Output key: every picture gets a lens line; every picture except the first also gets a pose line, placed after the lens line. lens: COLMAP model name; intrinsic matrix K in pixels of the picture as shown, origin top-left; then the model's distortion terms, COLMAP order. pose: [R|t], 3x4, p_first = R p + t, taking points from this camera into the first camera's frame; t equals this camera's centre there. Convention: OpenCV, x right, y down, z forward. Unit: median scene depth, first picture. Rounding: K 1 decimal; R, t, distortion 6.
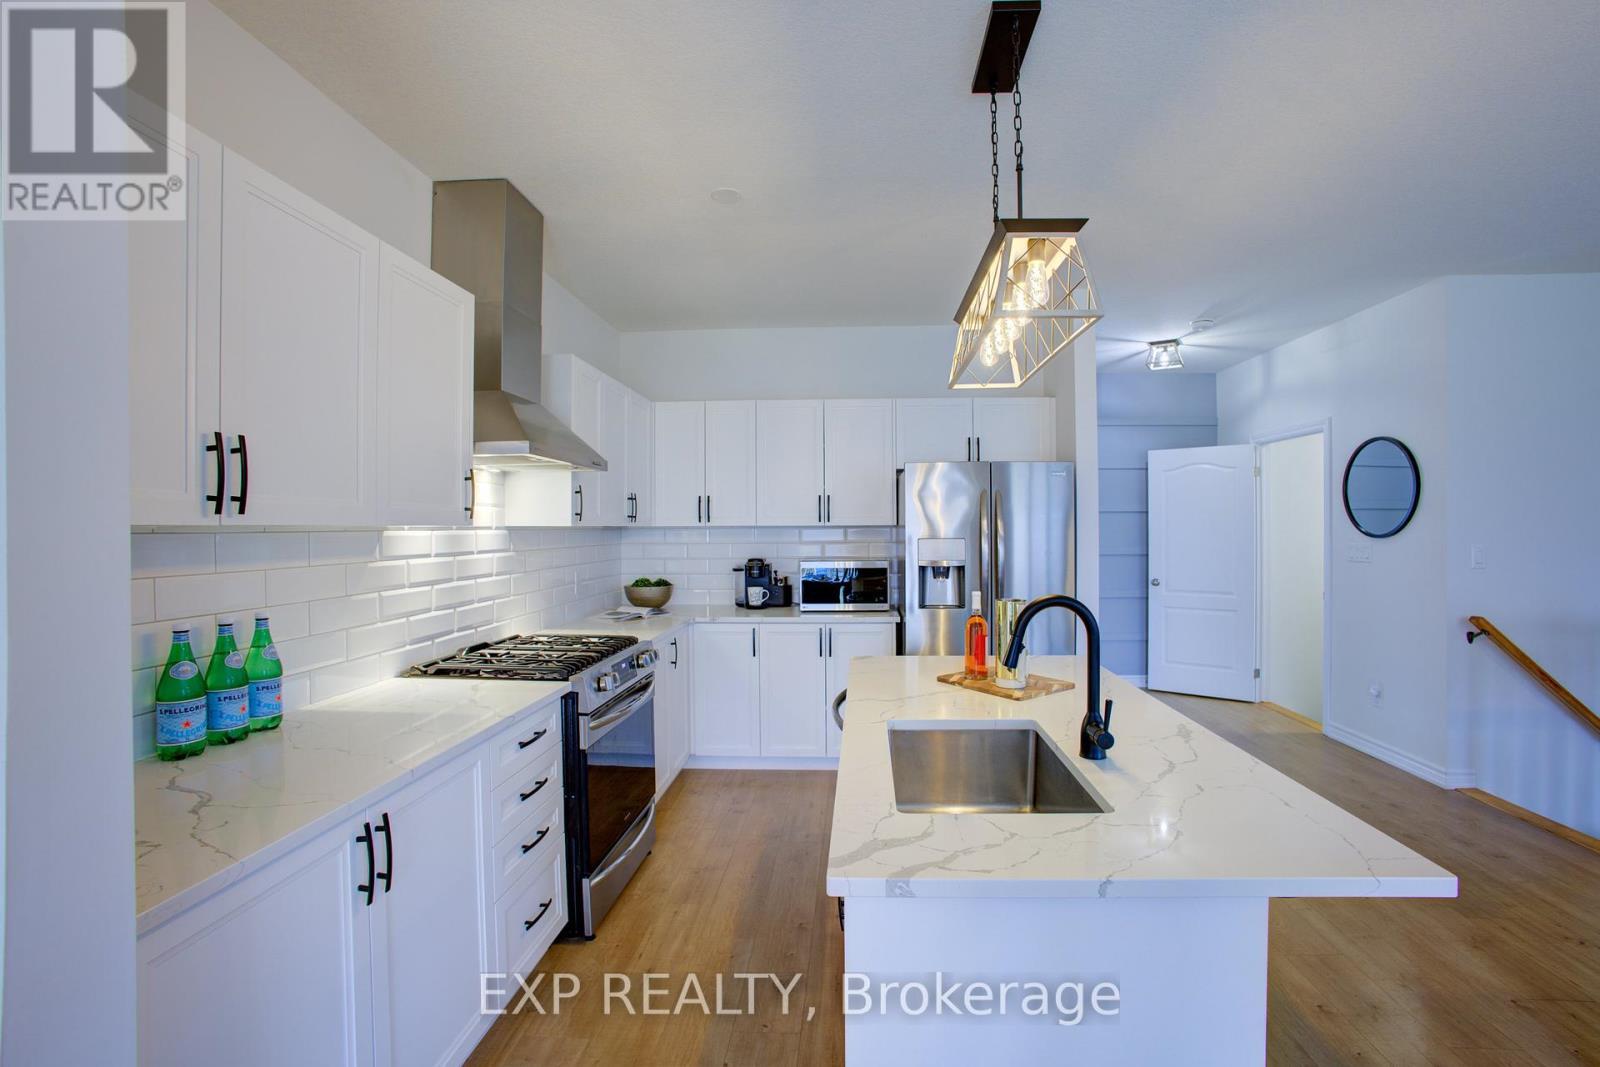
lens RADIAL K [[710.2, 0, 832.6], [0, 710.2, 525.9], [0, 0, 1]] dist [-0.058359, 0.007022]
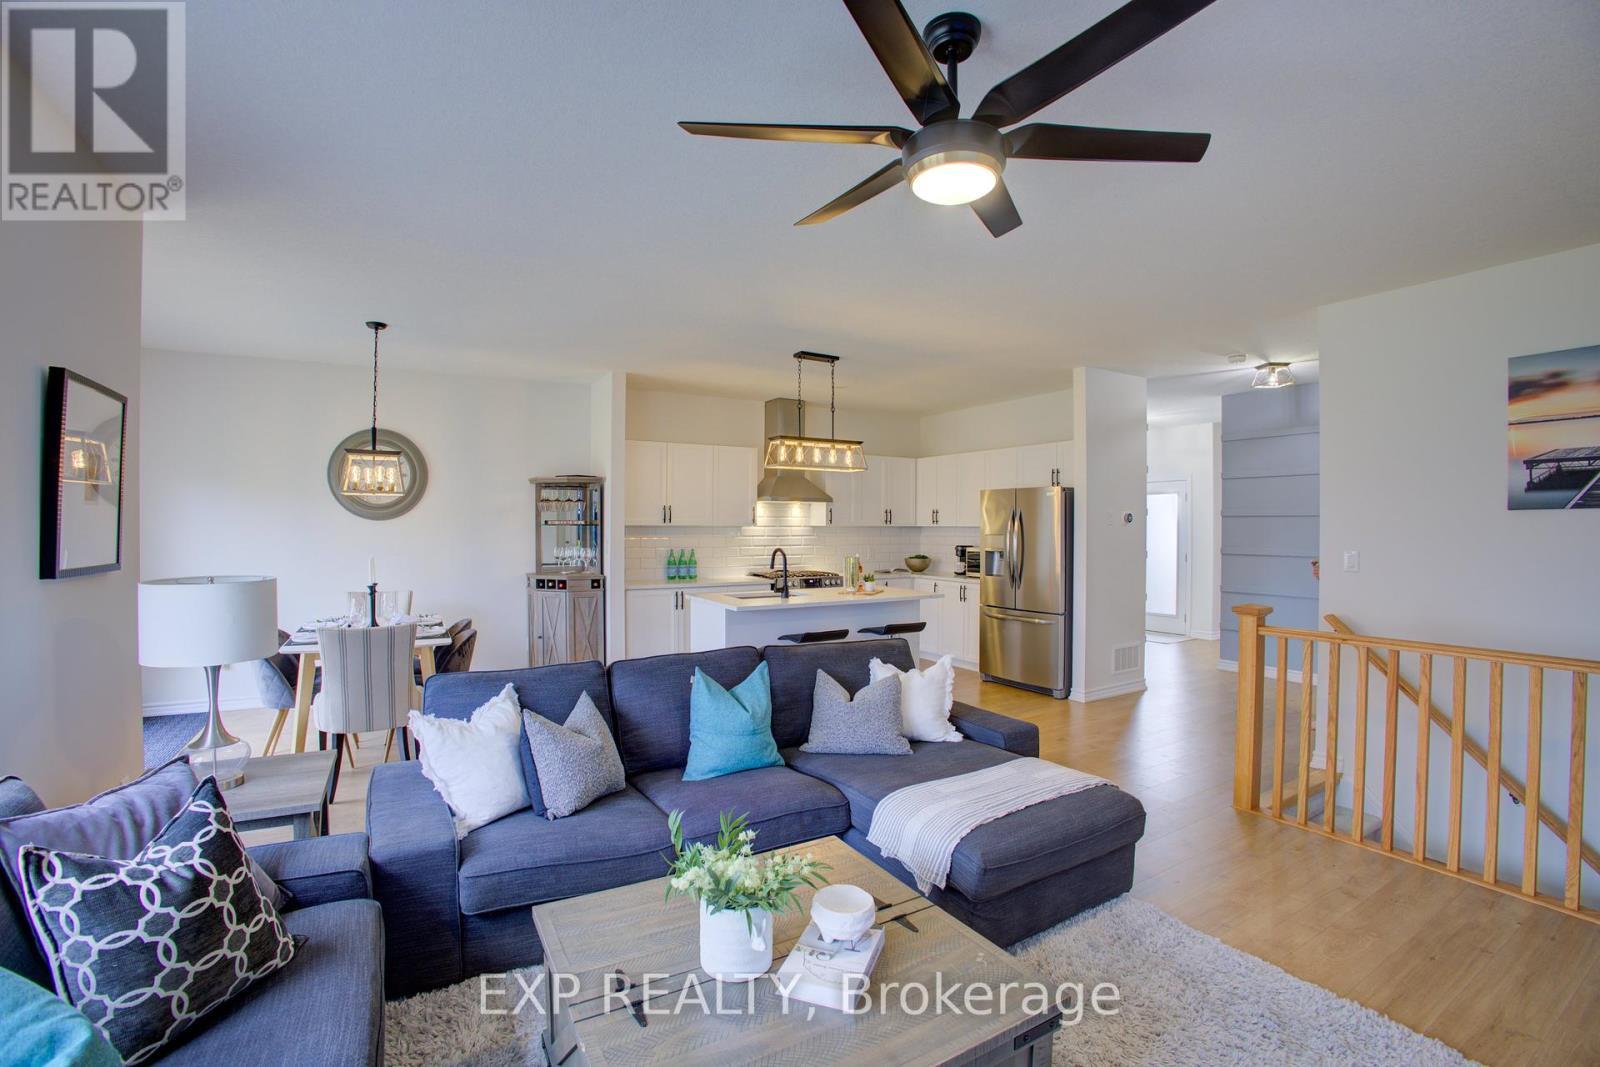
lens RADIAL K [[710.2, 0, 811.0], [0, 710.2, 534.0], [0, 0, 1]] dist [-0.058359, 0.007022]
pose [[0.548654, 0.016463, -0.835887, 1.775249], [-0.006031, 0.999858, 0.015733, -0.011117], [0.836028, -0.003591, 0.548675, -0.392464]]
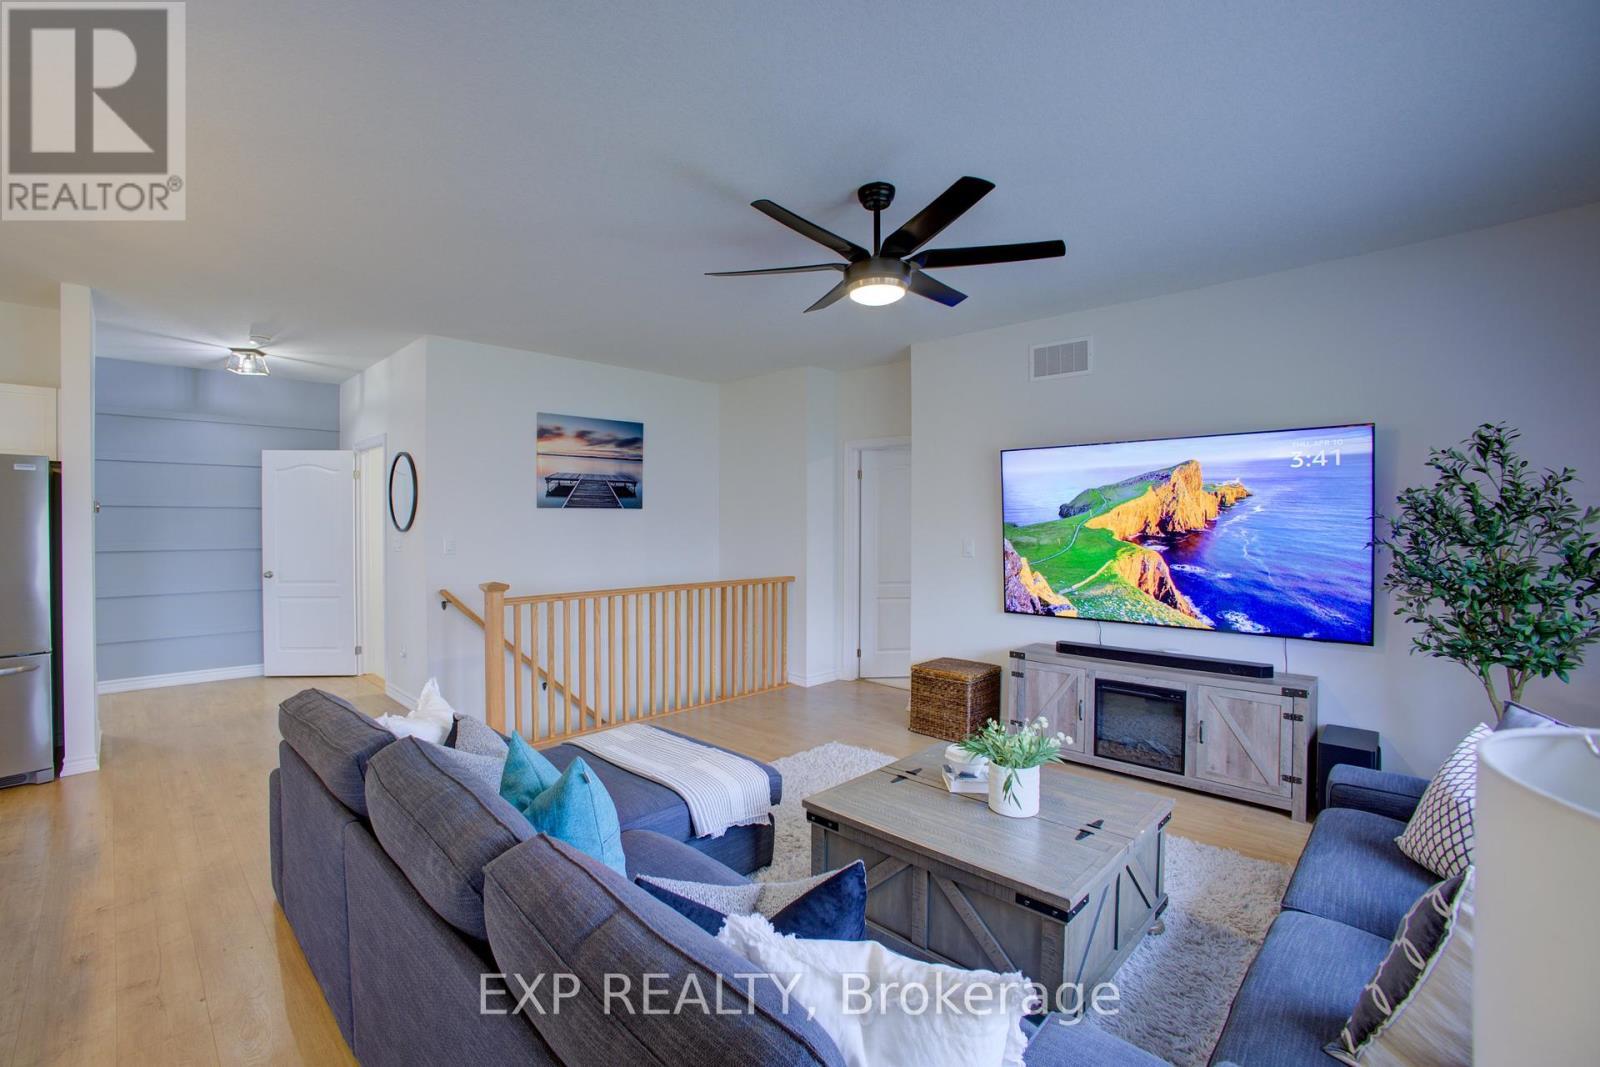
lens RADIAL K [[710.2, 0, 725.6], [0, 710.2, 532.0], [0, 0, 1]] dist [-0.058359, 0.007022]
pose [[0.701057, -0.004867, 0.713088, 0.425524], [-0.005130, 0.999916, 0.011869, -0.001227], [-0.713087, -0.011979, 0.700974, -0.480808]]
